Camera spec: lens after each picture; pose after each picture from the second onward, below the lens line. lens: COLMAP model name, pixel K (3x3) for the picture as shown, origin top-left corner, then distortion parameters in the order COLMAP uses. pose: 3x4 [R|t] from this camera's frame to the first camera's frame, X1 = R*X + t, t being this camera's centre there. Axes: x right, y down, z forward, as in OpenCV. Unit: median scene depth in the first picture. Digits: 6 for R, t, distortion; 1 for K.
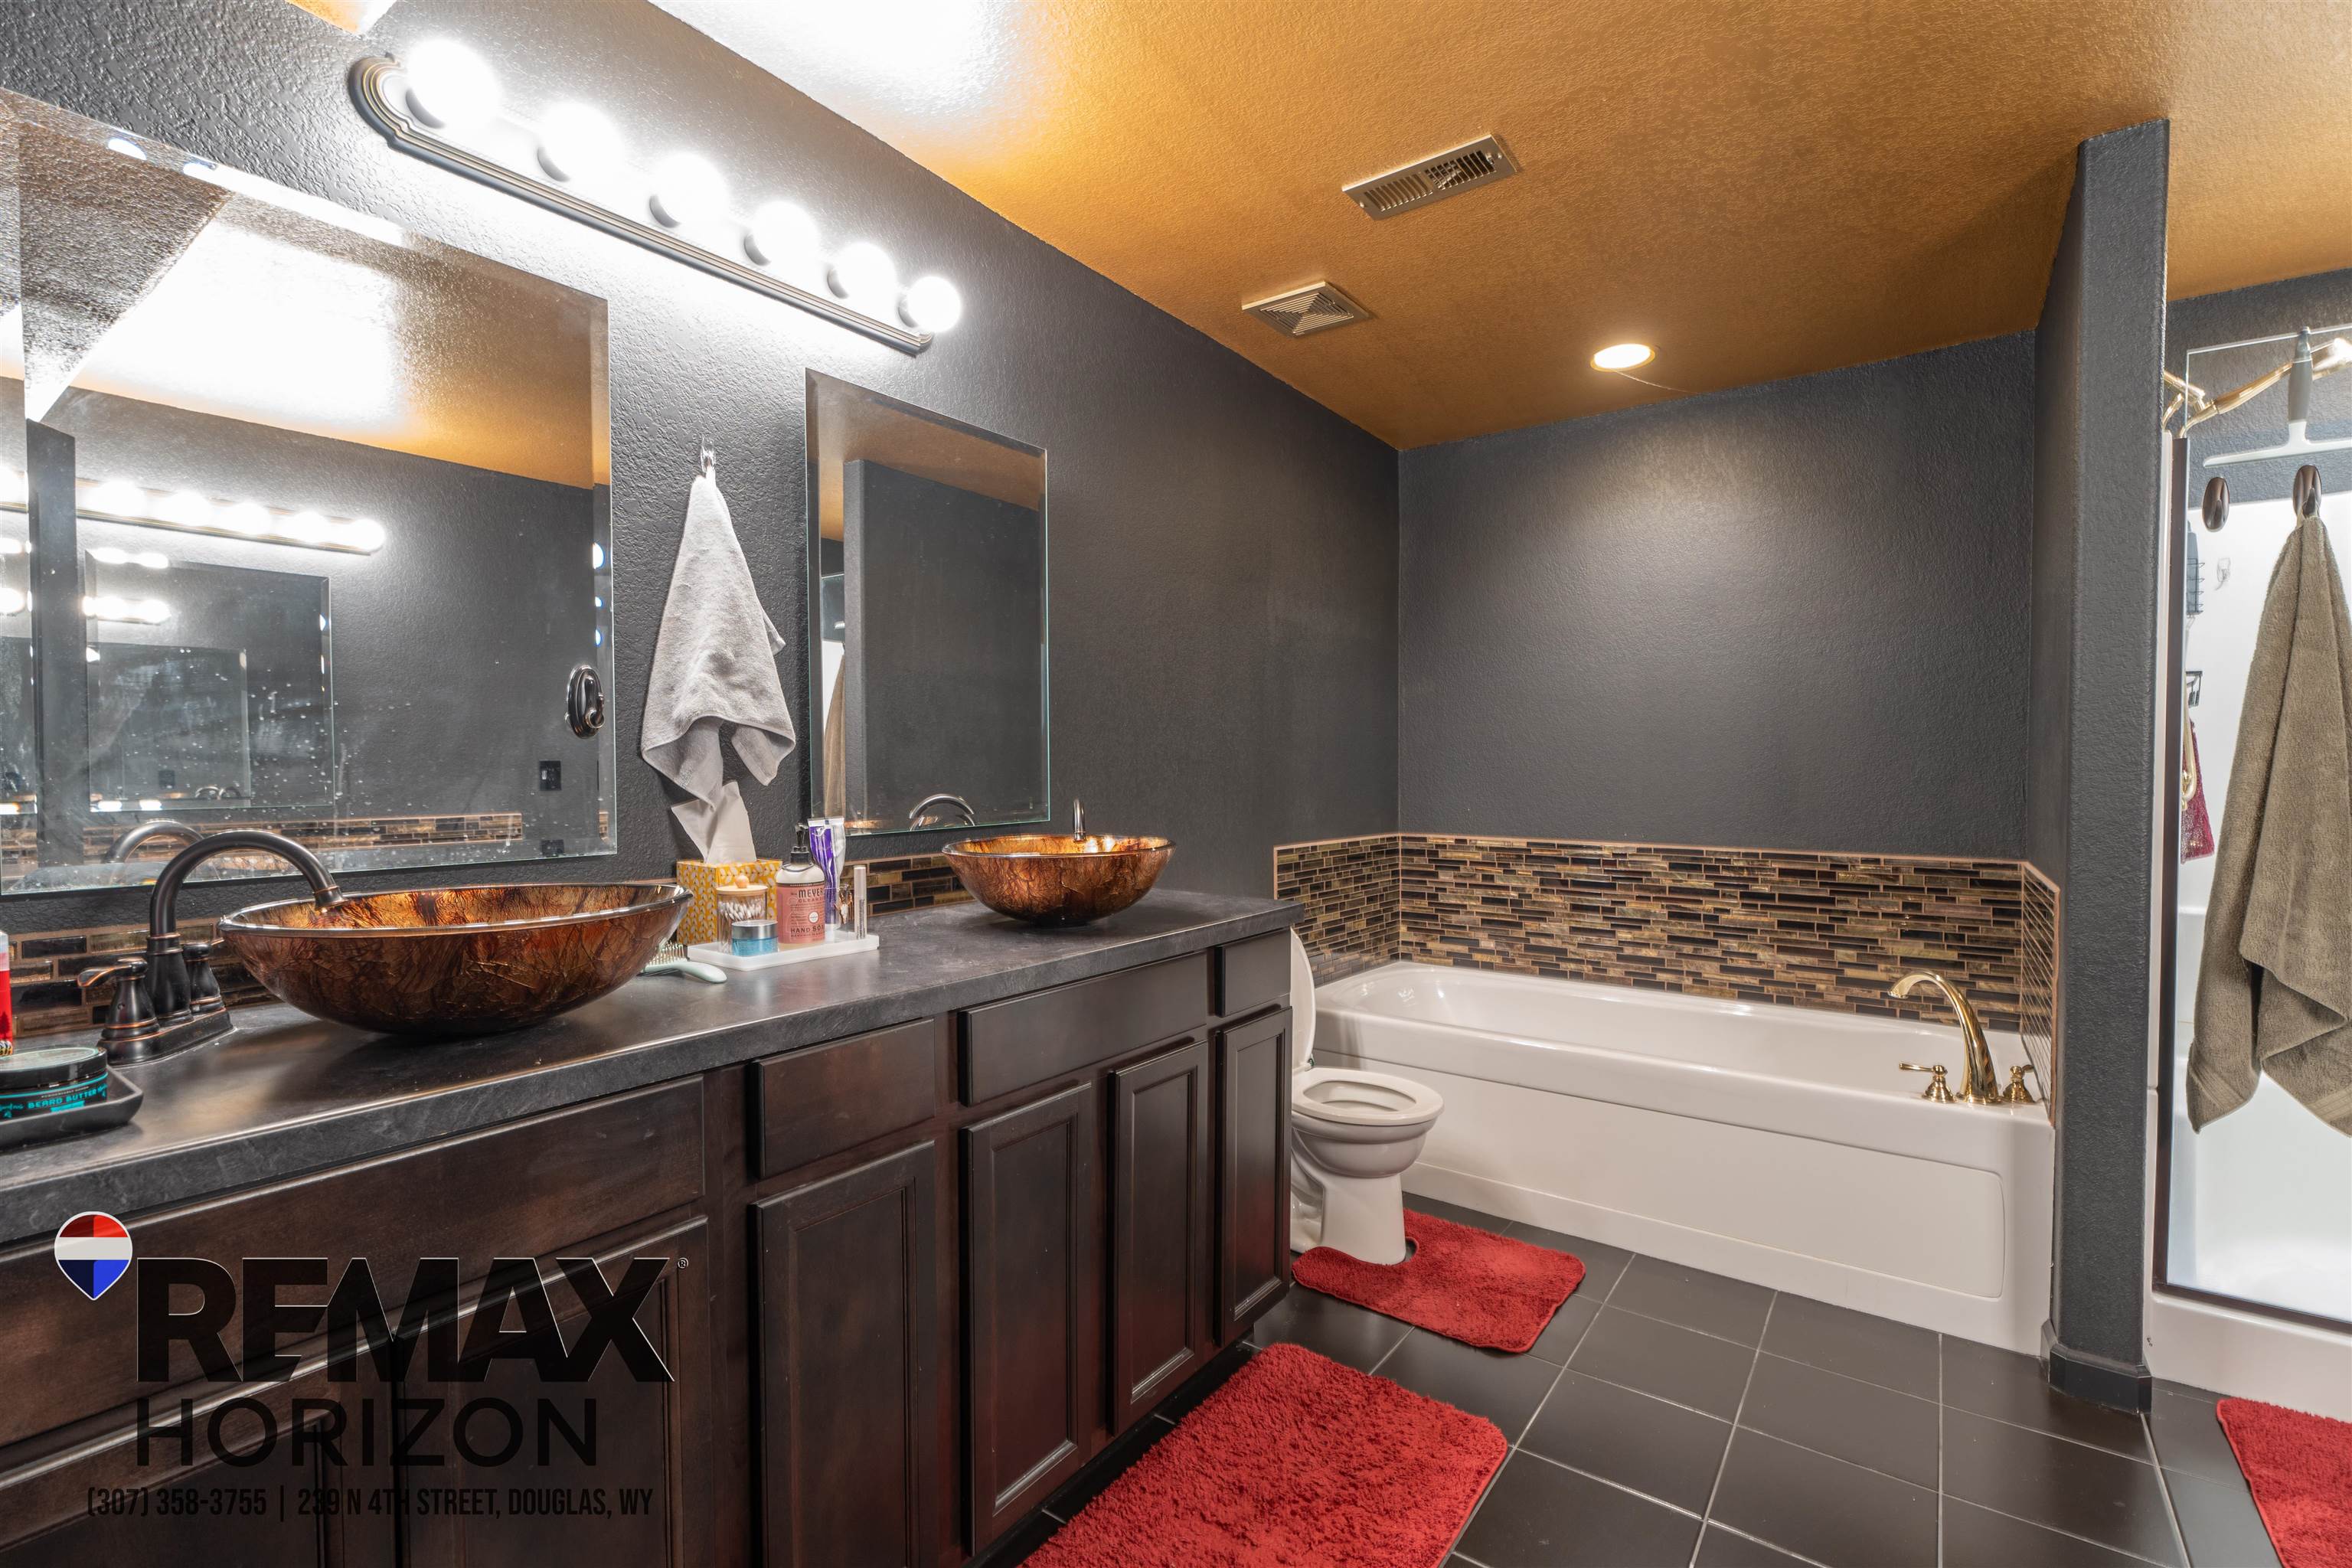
lens RADIAL K [[1054.6, 0, 1179.7], [0, 1054.6, 782.1], [0, 0, 1]] dist [0.002864, -0.002567]
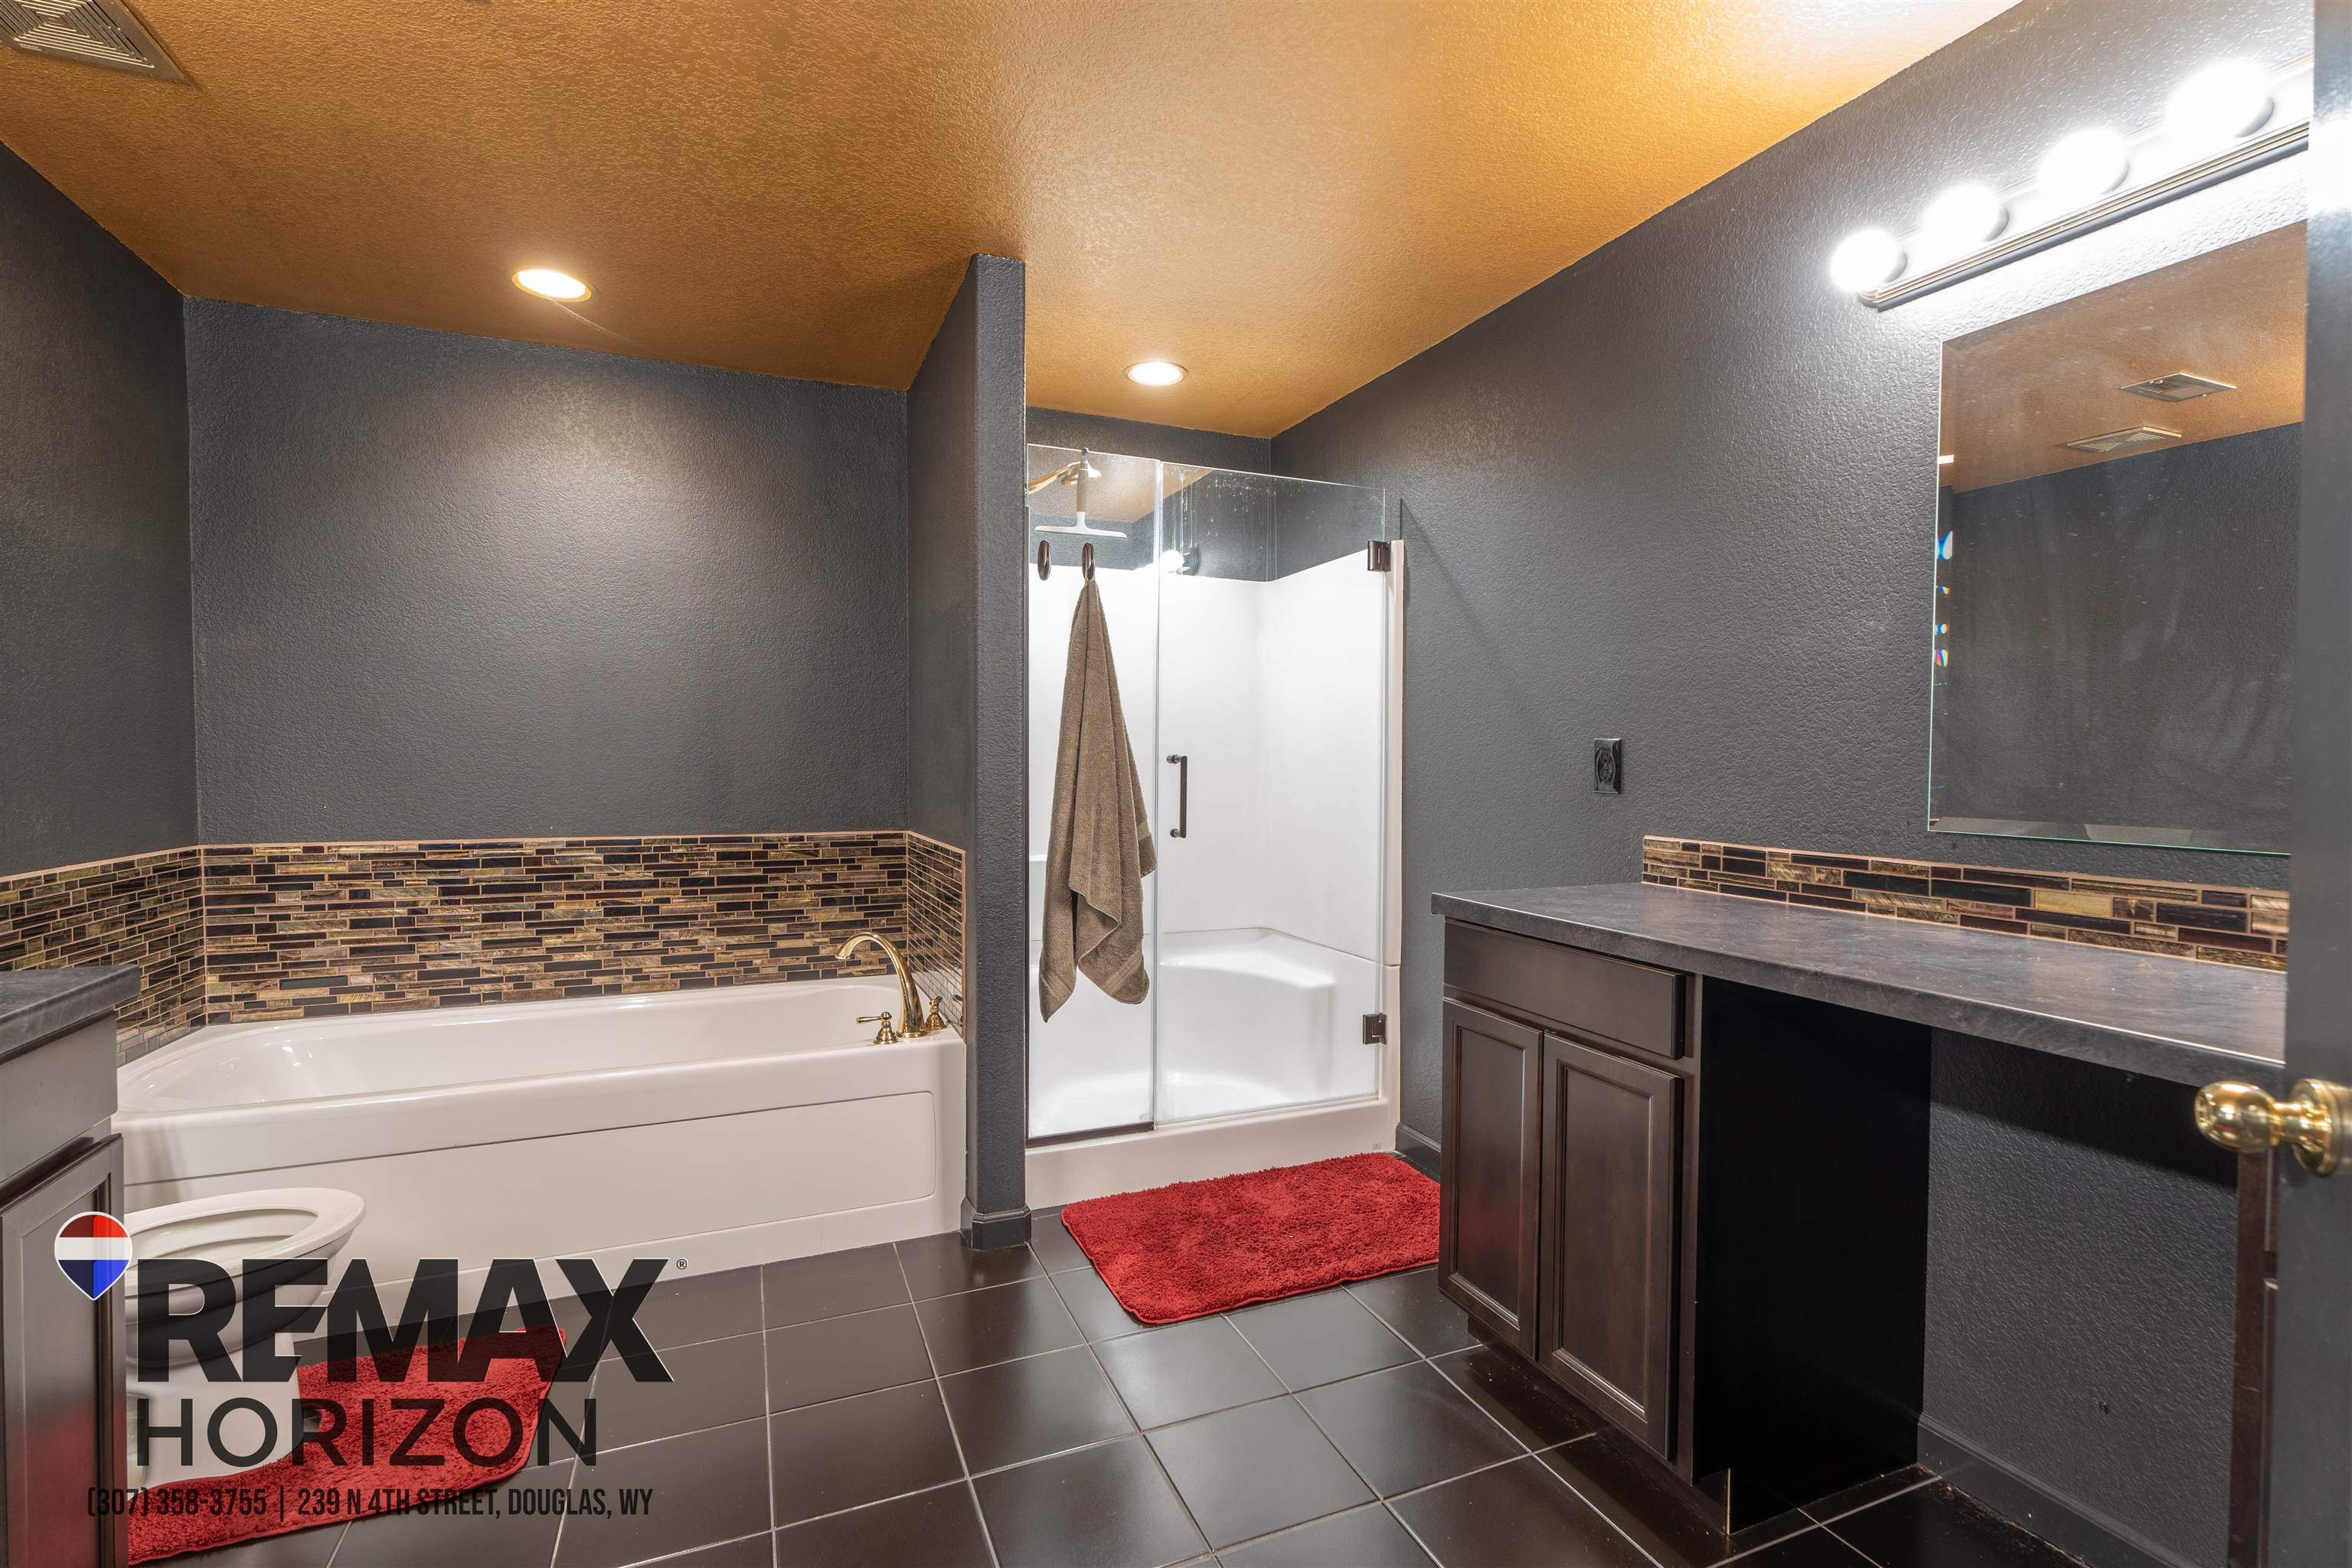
lens RADIAL K [[1054.6, 0, 1180.9], [0, 1054.6, 779.0], [0, 0, 1]] dist [0.002864, -0.002567]
pose [[0.512327, -0.019048, 0.858579, -0.078273], [0.009020, 0.999818, 0.016799, -0.001787], [-0.858743, -0.000862, 0.512406, 0.107810]]
